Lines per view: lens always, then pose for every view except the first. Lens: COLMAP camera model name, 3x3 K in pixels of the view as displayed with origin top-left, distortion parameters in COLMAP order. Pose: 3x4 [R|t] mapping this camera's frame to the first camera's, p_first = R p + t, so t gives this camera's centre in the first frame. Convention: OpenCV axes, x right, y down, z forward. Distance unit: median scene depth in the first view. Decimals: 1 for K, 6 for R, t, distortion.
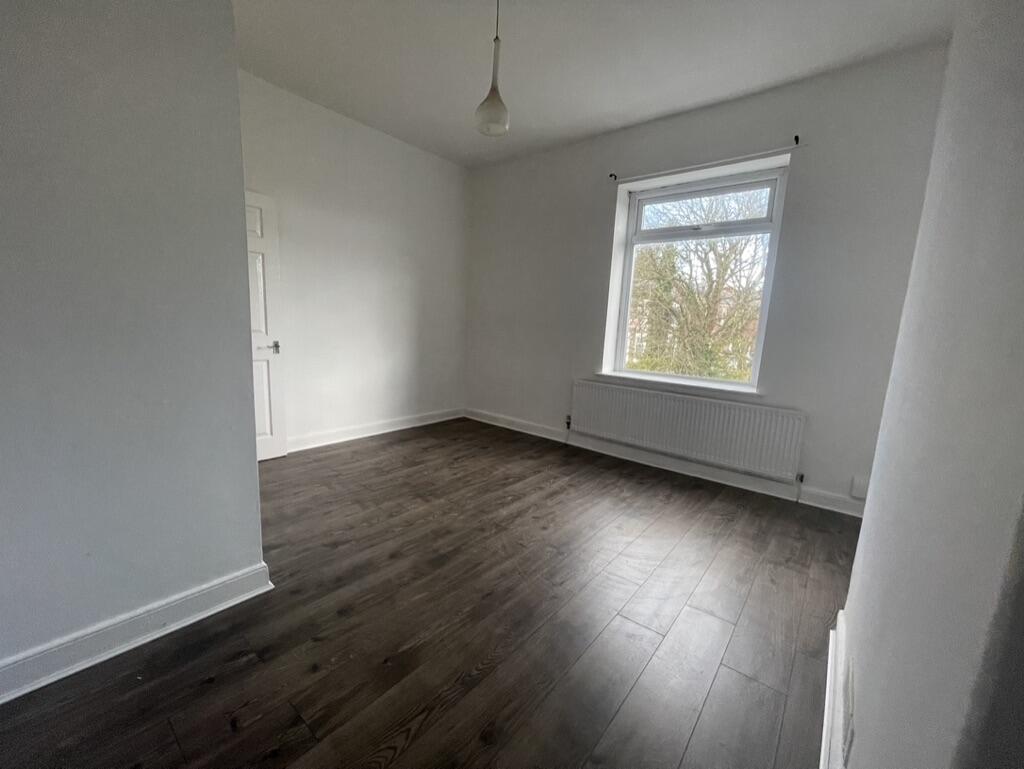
lens RADIAL K [[415.7, 0, 507.3], [0, 415.7, 387.6], [0, 0, 1]] dist [-0.000735, -0.000109]
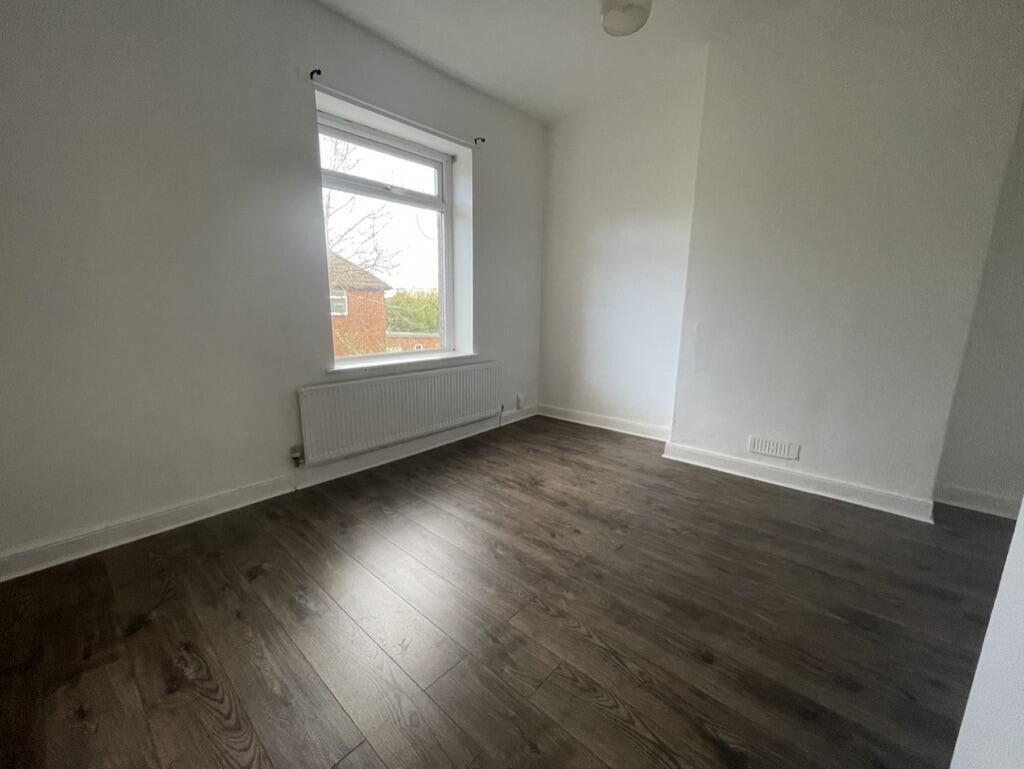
lens RADIAL K [[415.7, 0, 507.3], [0, 415.7, 387.6], [0, 0, 1]] dist [-0.000735, -0.000109]
pose [[0.025000, -0.240868, 0.970236, -0.579899], [0.146485, 0.960946, 0.234788, -0.160205], [-0.988897, 0.136255, 0.059307, 0.848248]]
